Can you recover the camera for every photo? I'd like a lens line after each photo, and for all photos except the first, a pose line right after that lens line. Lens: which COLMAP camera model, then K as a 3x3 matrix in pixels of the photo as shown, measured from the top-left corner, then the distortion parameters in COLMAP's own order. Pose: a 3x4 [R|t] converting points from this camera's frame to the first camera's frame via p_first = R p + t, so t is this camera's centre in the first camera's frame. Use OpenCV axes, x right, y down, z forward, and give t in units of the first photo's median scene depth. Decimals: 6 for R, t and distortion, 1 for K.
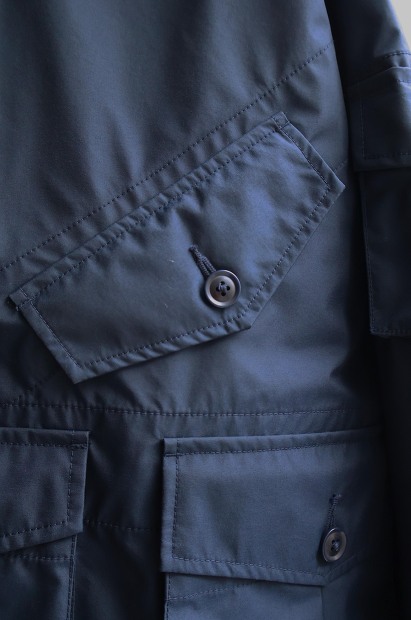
lens RADIAL K [[583.9, 0, 205.5], [0, 583.9, 310.0], [0, 0, 1]] dist [0.013524, 0.007458]
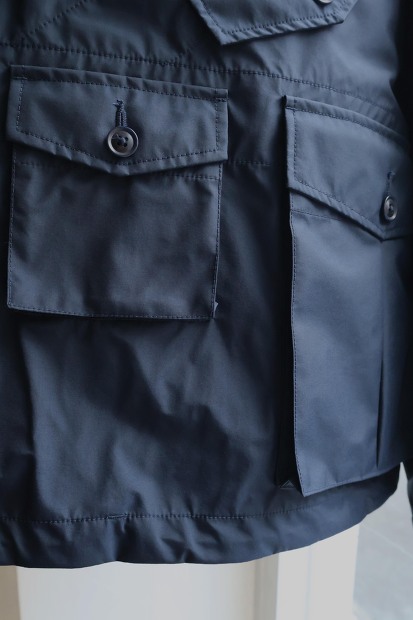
lens RADIAL K [[583.9, 0, 206.5], [0, 583.9, 310.0], [0, 0, 1]] dist [0.013524, 0.007458]
pose [[0.988108, -0.005528, 0.153661, -0.449013], [0.000677, 0.999500, 0.031606, 0.657741], [-0.153759, -0.031127, 0.987618, -0.295333]]
